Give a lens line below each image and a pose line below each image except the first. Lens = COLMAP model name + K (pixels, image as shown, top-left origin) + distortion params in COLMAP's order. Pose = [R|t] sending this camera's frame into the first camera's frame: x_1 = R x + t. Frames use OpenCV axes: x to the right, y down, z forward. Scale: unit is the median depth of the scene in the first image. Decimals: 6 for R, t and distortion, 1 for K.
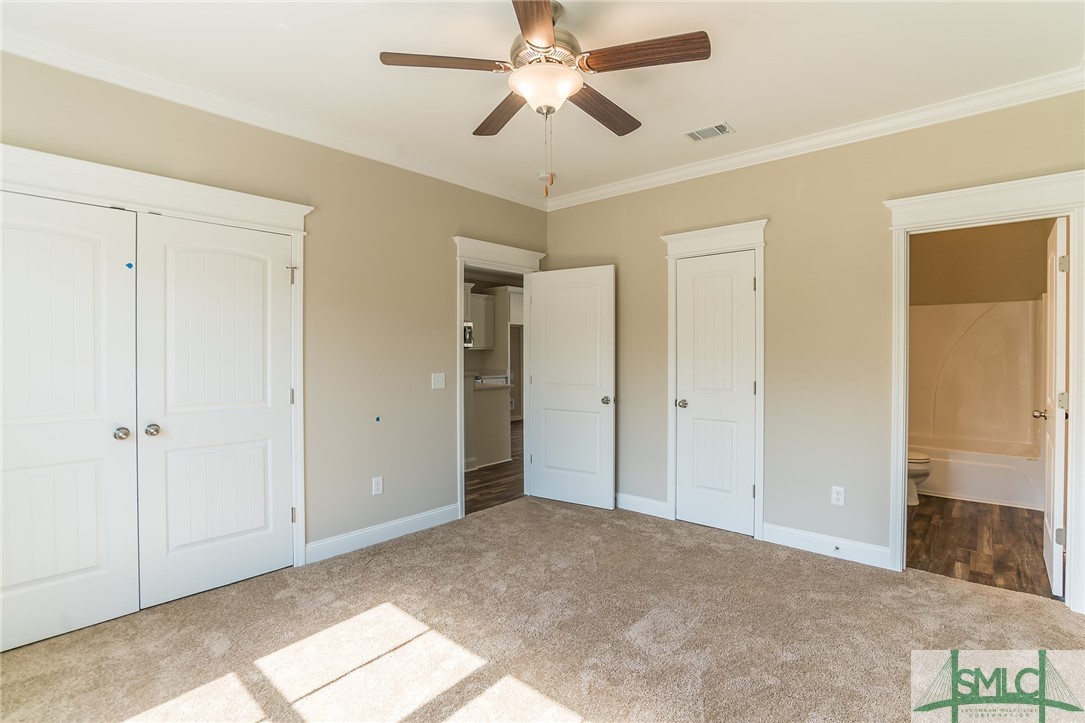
lens RADIAL K [[509.9, 0, 536.7], [0, 509.9, 360.4], [0, 0, 1]] dist [-0.053629, 0.018594]
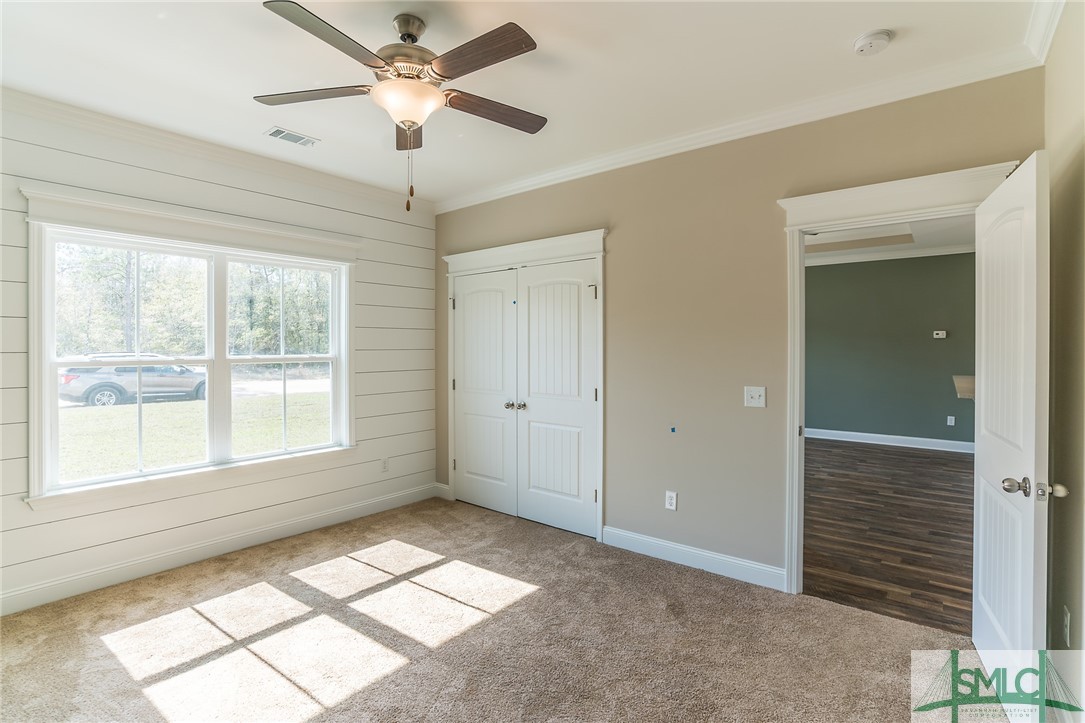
lens RADIAL K [[509.9, 0, 548.5], [0, 509.9, 350.8], [0, 0, 1]] dist [-0.053629, 0.018594]
pose [[0.072985, 0.011103, -0.997271, 0.684528], [-0.015977, 0.999823, 0.009962, -0.040153], [0.997205, 0.015206, 0.073149, 0.796845]]
